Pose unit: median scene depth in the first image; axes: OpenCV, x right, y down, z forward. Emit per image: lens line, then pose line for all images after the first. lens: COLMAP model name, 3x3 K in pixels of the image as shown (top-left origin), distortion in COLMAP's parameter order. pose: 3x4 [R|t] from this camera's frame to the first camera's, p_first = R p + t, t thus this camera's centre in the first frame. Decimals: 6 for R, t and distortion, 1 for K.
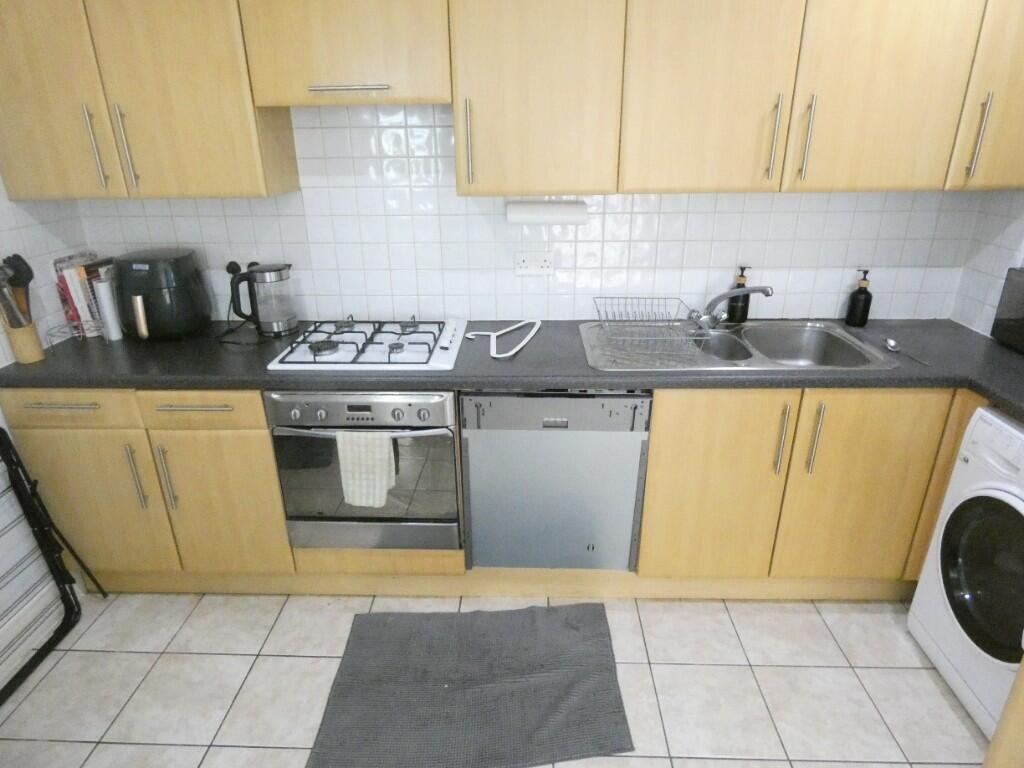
lens RADIAL K [[606.8, 0, 512.0], [0, 606.8, 384.0], [0, 0, 1]] dist [-0.023726, -0.001820]
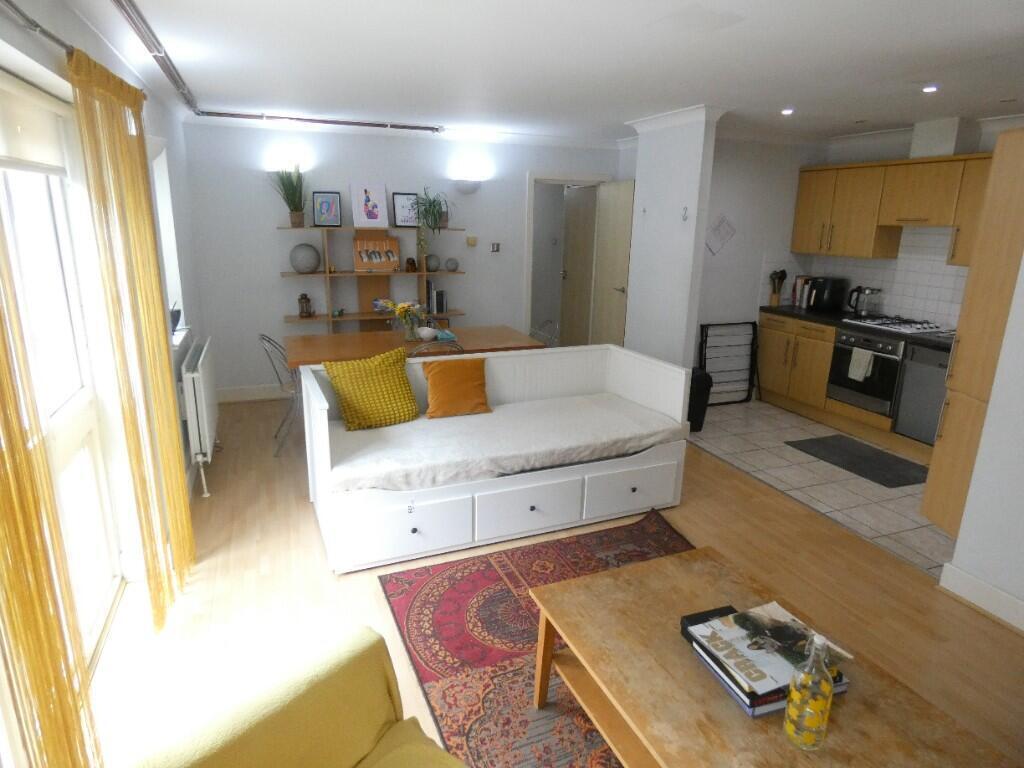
lens RADIAL K [[606.8, 0, 512.0], [0, 606.8, 384.0], [0, 0, 1]] dist [-0.023726, -0.001820]
pose [[0.374587, 0.248996, -0.893133, 1.363807], [-0.369333, 0.923617, 0.102593, 0.459485], [0.850457, 0.291433, 0.437937, -1.194424]]
